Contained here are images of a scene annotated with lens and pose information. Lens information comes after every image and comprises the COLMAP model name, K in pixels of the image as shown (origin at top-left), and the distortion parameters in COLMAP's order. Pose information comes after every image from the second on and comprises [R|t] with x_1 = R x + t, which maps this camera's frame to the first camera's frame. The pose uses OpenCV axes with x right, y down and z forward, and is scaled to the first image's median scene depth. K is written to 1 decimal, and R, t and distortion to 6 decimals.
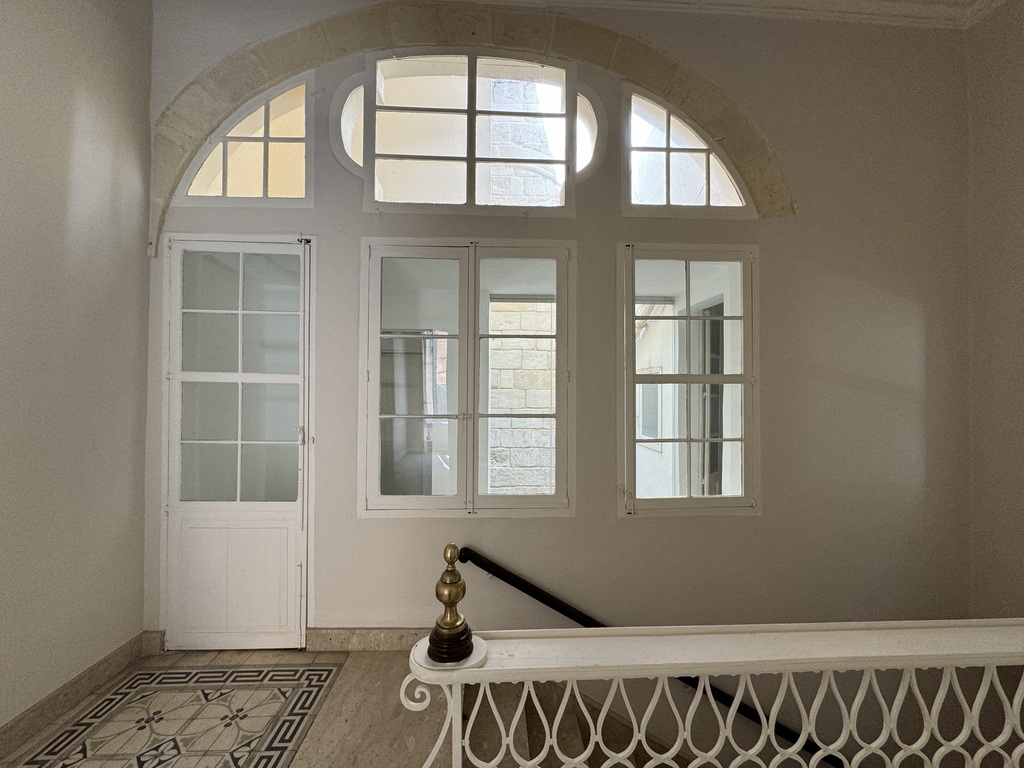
lens RADIAL K [[407.3, 0, 513.4], [0, 407.3, 383.0], [0, 0, 1]] dist [-0.000213, -0.000251]
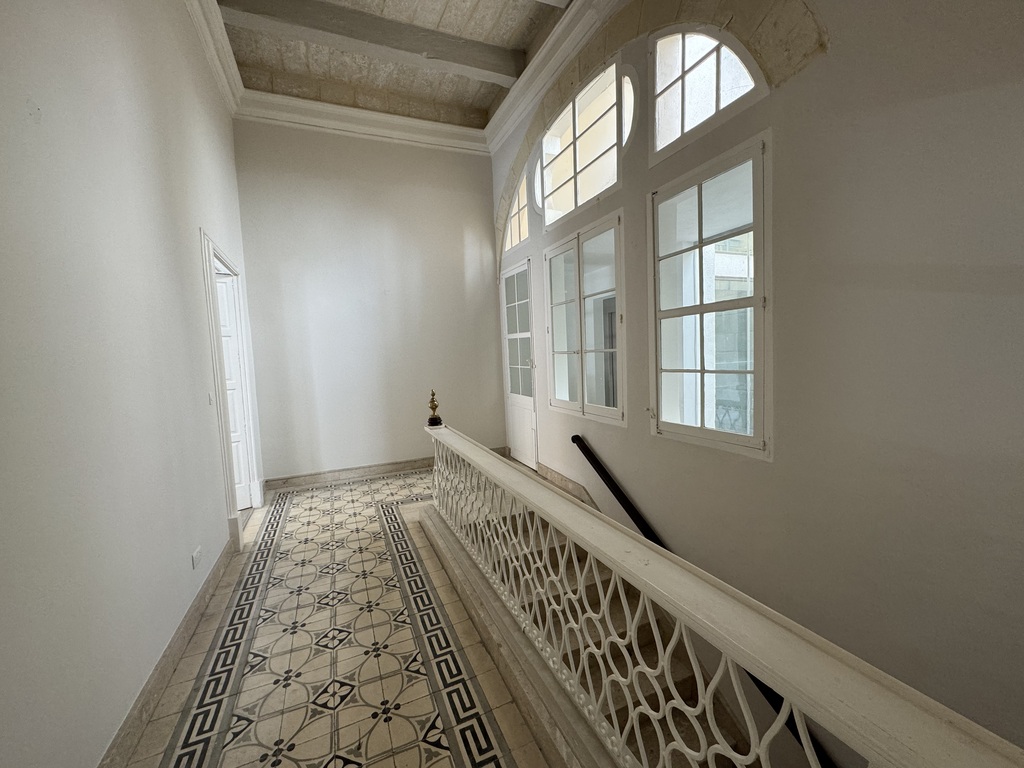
lens RADIAL K [[407.3, 0, 511.7], [0, 407.3, 383.2], [0, 0, 1]] dist [-0.000213, -0.000251]
pose [[0.355607, 0.048570, -0.933373, 1.215328], [0.057295, 0.995638, 0.073639, 0.071377], [0.932878, -0.079664, 0.351273, 0.216739]]
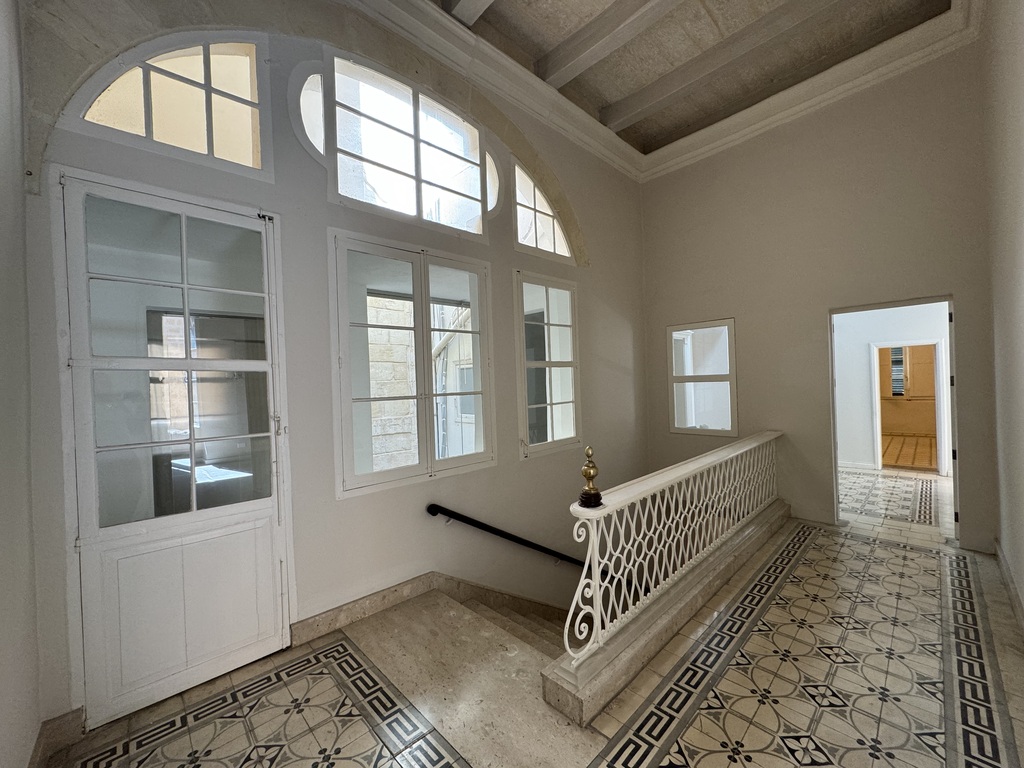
lens RADIAL K [[407.3, 0, 513.1], [0, 407.3, 383.1], [0, 0, 1]] dist [-0.000213, -0.000251]
pose [[0.754832, -0.035512, 0.654956, -0.694092], [0.029738, 0.999359, 0.019913, 0.027195], [-0.655243, 0.004446, 0.755405, -0.069762]]
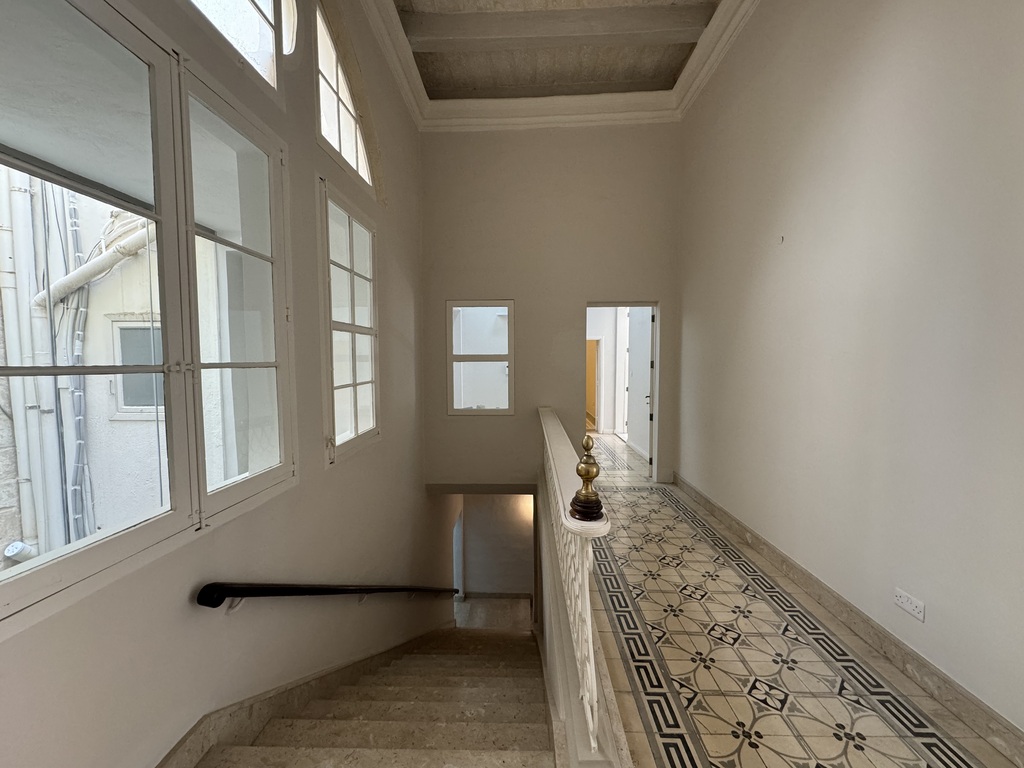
lens RADIAL K [[407.3, 0, 511.2], [0, 407.3, 383.2], [0, 0, 1]] dist [-0.000213, -0.000251]
pose [[0.084120, -0.064567, 0.994362, -0.639329], [-0.010834, 0.997780, 0.065706, 0.061101], [-0.996397, -0.016300, 0.083234, 0.494155]]
